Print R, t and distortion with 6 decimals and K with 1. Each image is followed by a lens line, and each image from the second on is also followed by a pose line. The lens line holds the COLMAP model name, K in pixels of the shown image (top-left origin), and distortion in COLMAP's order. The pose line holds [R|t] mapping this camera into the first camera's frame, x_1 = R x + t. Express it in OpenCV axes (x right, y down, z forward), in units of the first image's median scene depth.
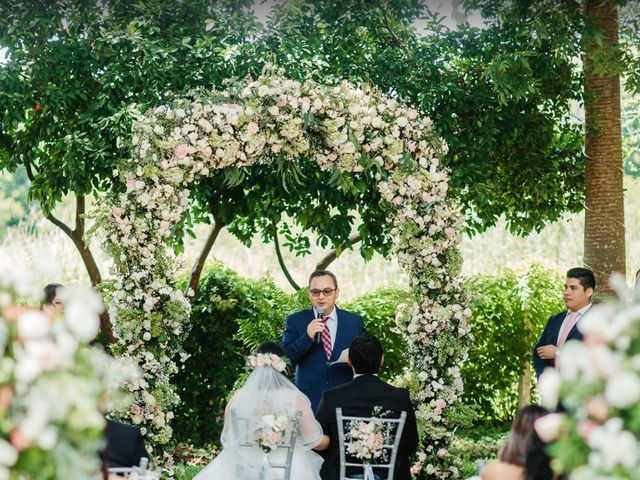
lens RADIAL K [[3603.7, 0, 320.0], [0, 3603.7, 240.0], [0, 0, 1]] dist [-0.060015, 13.007710]
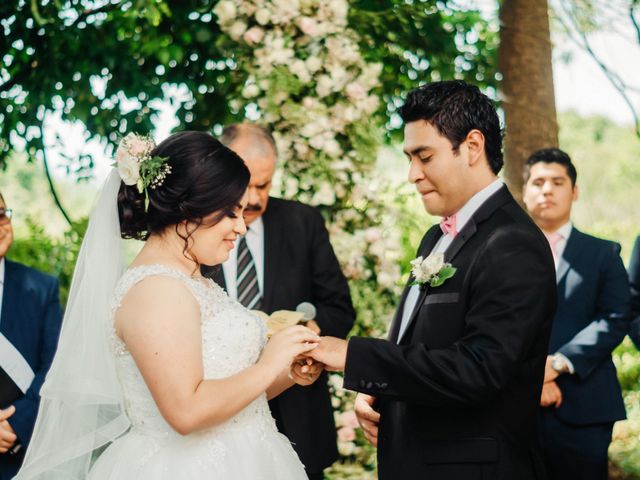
lens RADIAL K [[3603.7, 0, 320.0], [0, 3603.7, 240.0], [0, 0, 1]] dist [-0.060015, 13.007710]
pose [[0.997867, -0.031785, 0.057015, 0.000226], [0.031247, 0.999459, 0.010301, 0.013999], [-0.057312, -0.008497, 0.998320, 0.478259]]
